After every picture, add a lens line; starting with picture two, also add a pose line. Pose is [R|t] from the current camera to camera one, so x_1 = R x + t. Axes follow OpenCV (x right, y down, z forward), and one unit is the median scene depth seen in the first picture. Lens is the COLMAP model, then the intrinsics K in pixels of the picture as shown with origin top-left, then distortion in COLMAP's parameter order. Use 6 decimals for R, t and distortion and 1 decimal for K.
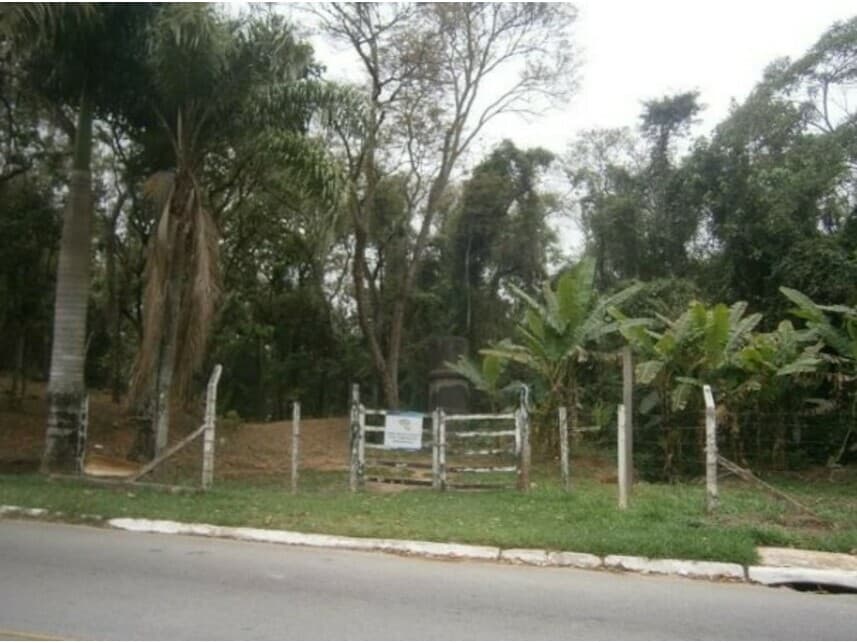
lens RADIAL K [[690.4, 0, 447.7], [0, 690.4, 281.6], [0, 0, 1]] dist [-0.078528, 0.052072]
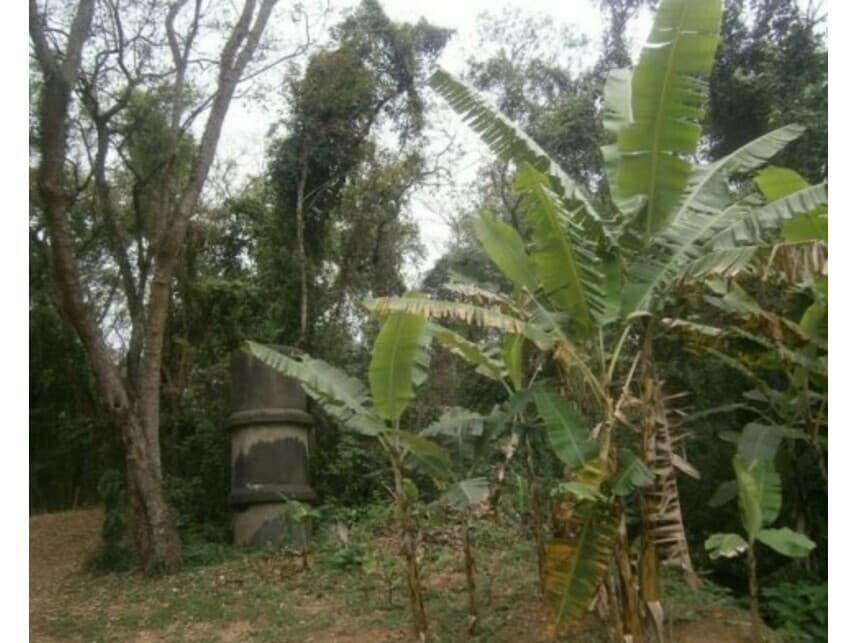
lens RADIAL K [[703.9, 0, 427.1], [0, 703.9, 267.0], [0, 0, 1]] dist [-0.069523, 0.043916]
pose [[0.974122, -0.007099, 0.225910, -0.000306], [0.028455, 0.995406, -0.091417, 0.071443], [-0.224223, 0.095479, 0.969849, 0.436807]]
